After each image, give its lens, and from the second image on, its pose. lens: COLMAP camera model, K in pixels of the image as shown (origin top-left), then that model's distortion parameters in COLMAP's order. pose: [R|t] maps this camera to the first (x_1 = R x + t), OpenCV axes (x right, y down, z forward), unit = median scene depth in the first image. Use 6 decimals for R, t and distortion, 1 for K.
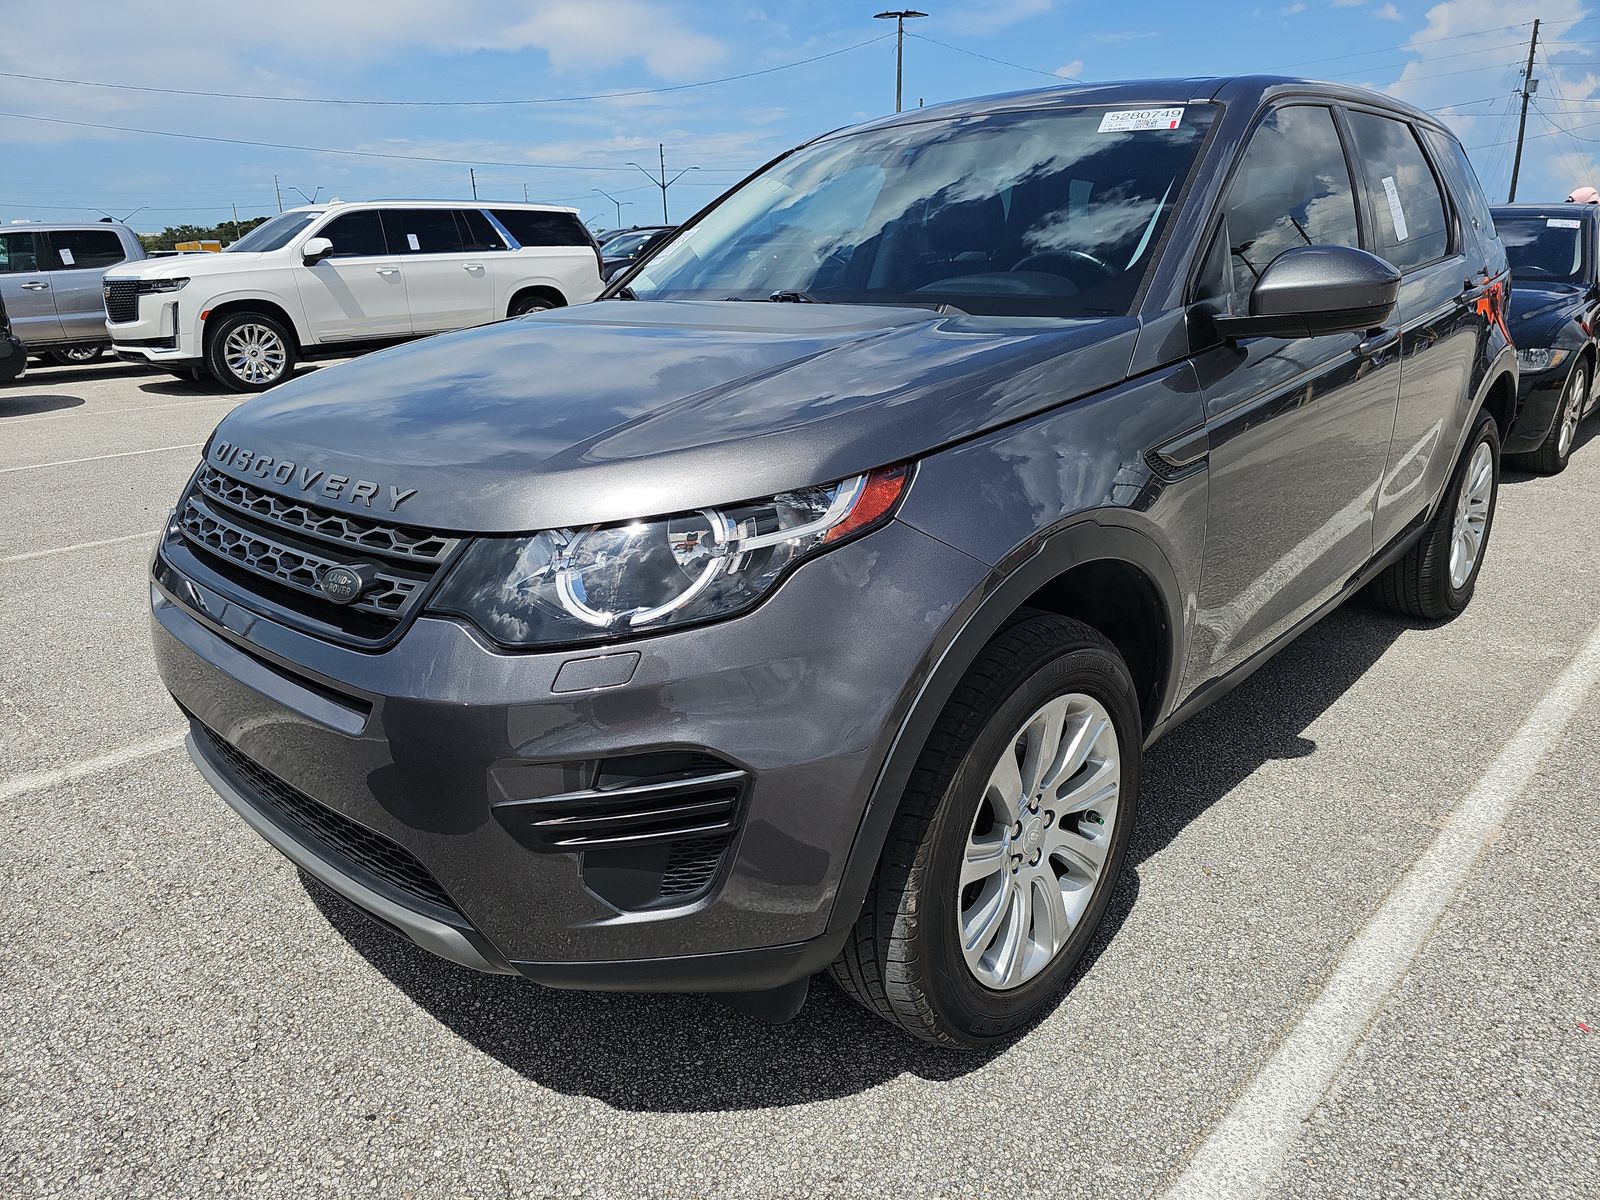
lens RADIAL K [[1051.2, 0, 800.0], [0, 1051.2, 600.0], [0, 0, 1]] dist [0.004541, -0.003078]
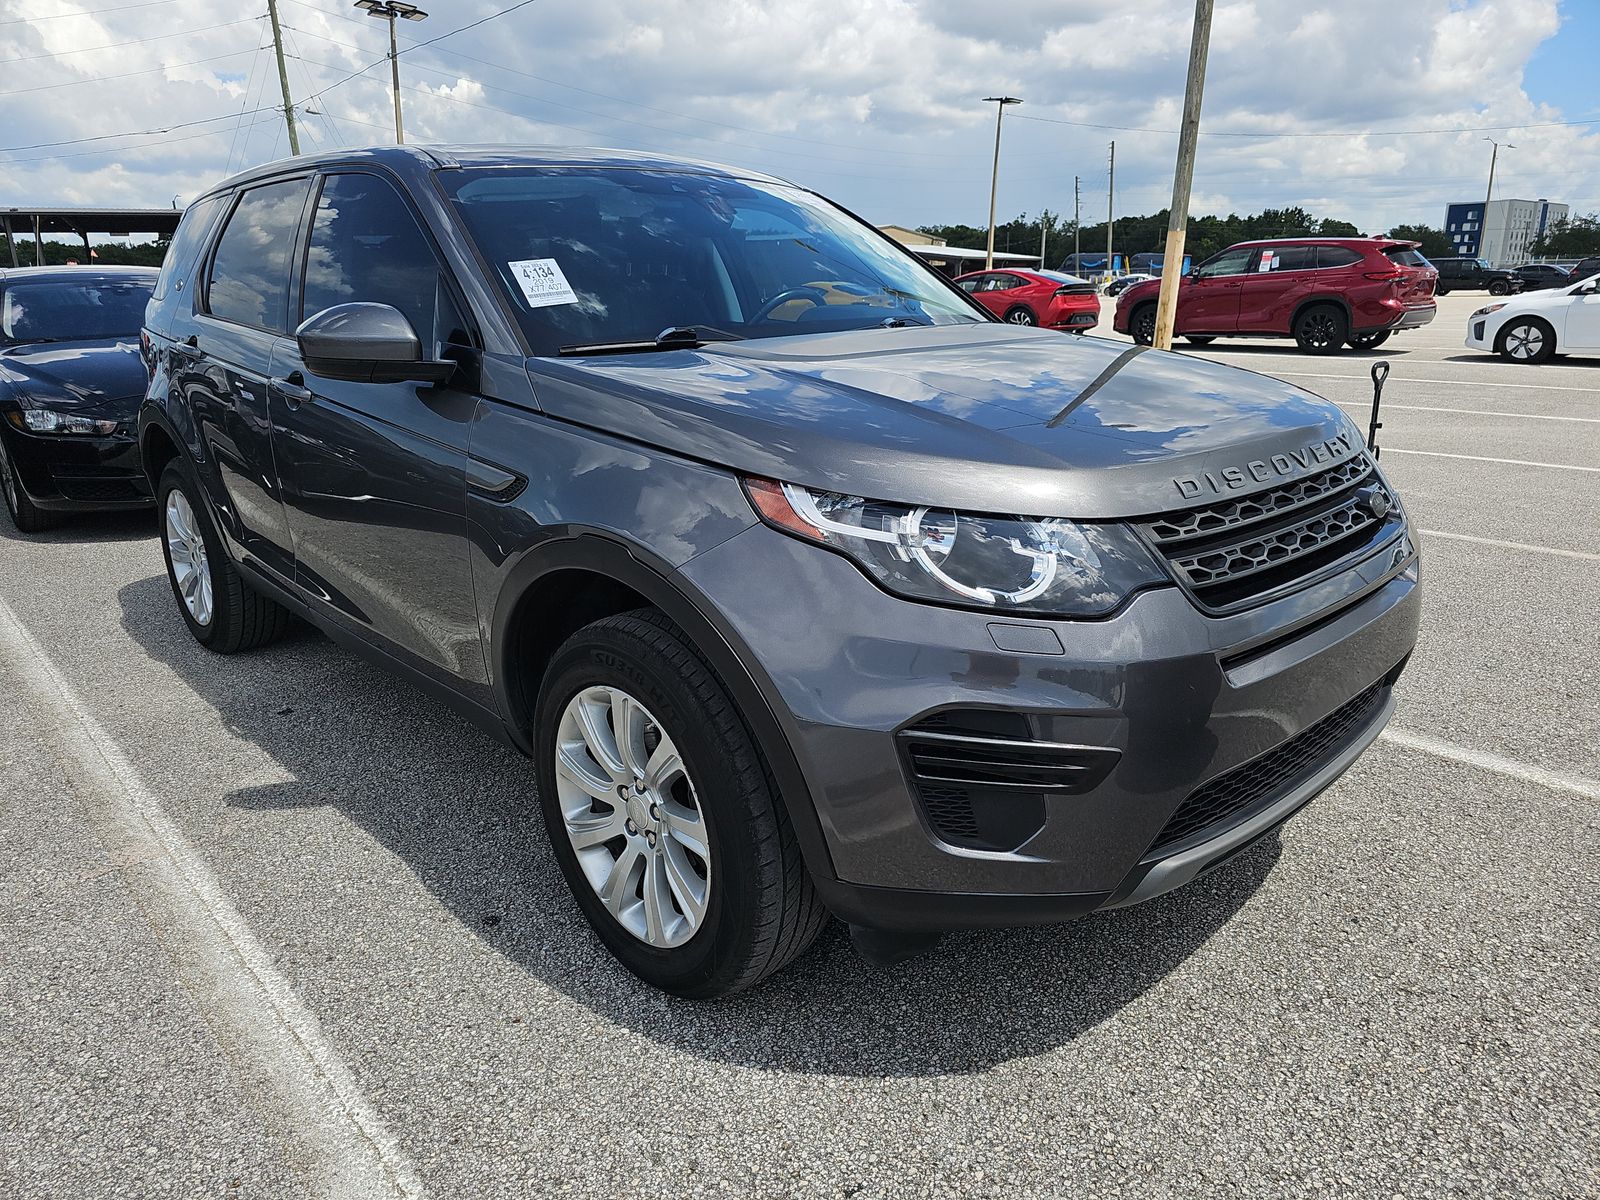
lens RADIAL K [[1051.2, 0, 800.0], [0, 1051.2, 600.0], [0, 0, 1]] dist [0.004541, -0.003078]
pose [[0.068101, -0.260768, 0.962996, -1.630337], [0.319288, 0.920169, 0.226592, -0.403635], [-0.945208, 0.292042, 0.145925, 1.353411]]
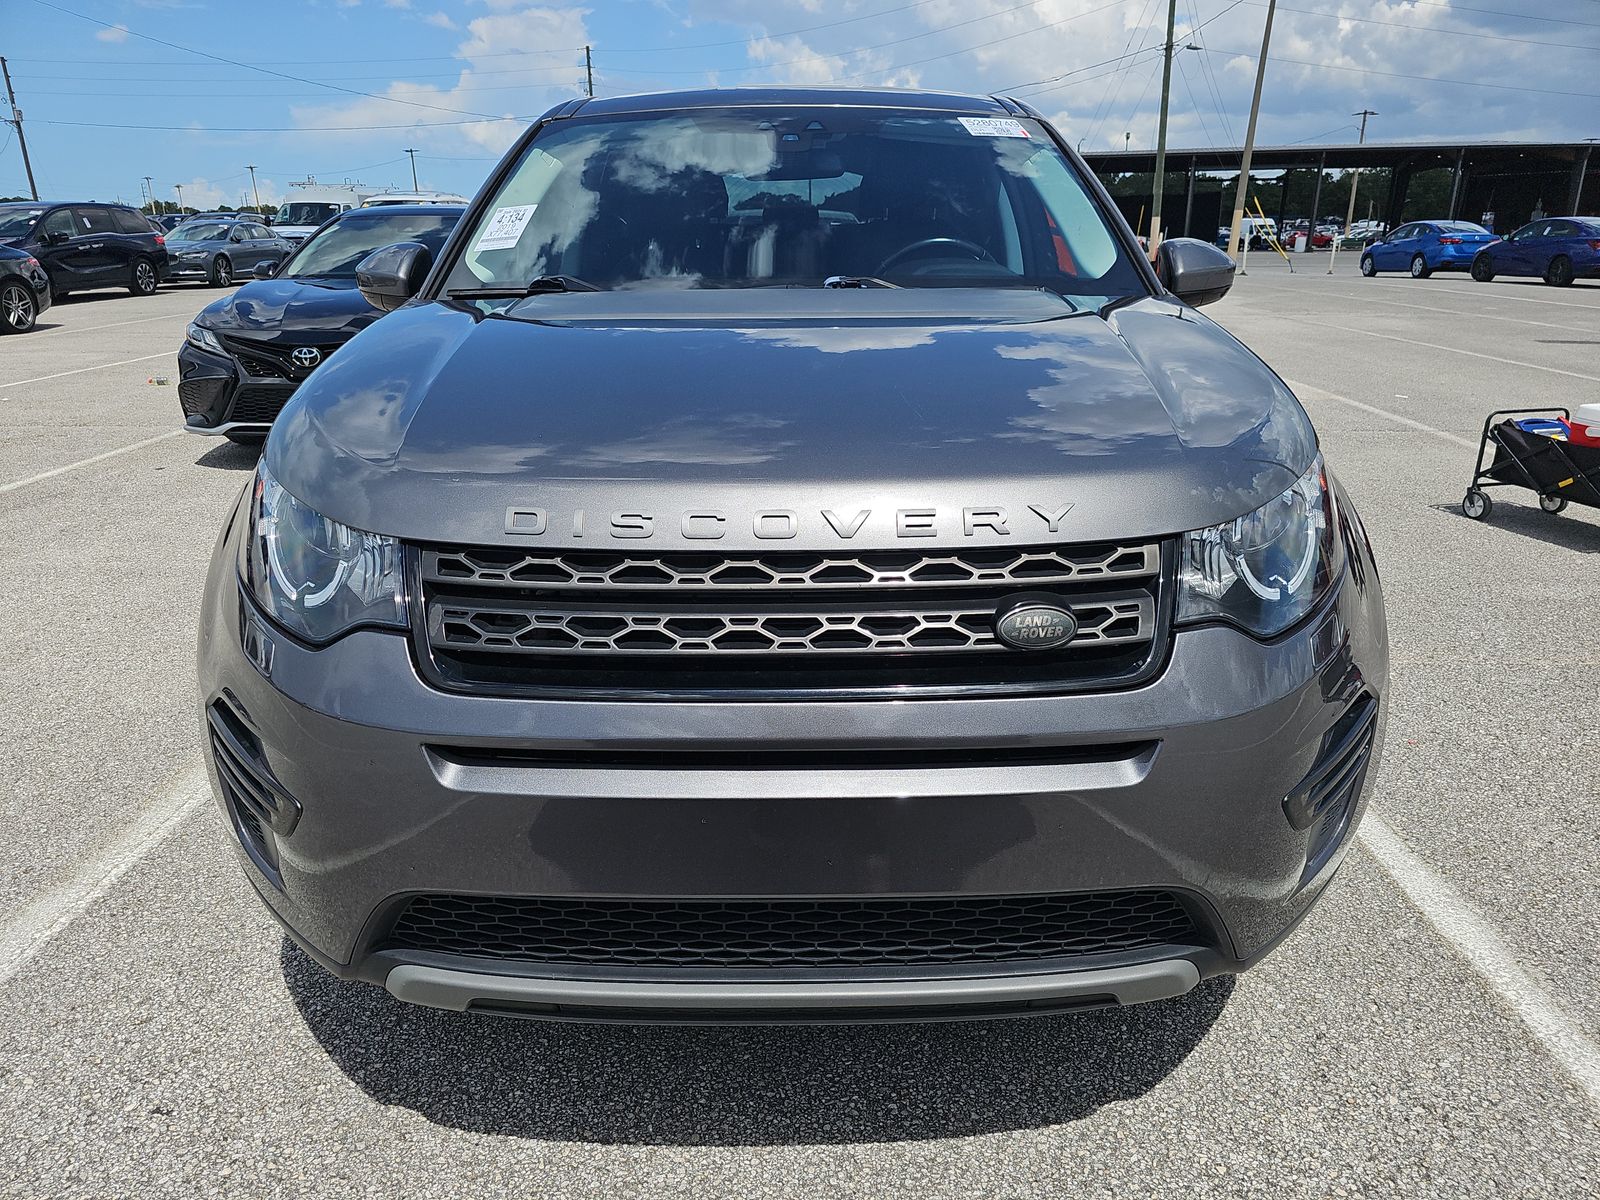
lens RADIAL K [[1051.2, 0, 800.0], [0, 1051.2, 600.0], [0, 0, 1]] dist [0.004541, -0.003078]
pose [[0.730427, -0.203712, 0.651903, -0.965926], [0.197660, 0.976688, 0.083734, -0.124189], [-0.653763, 0.067693, 0.753665, 0.427511]]
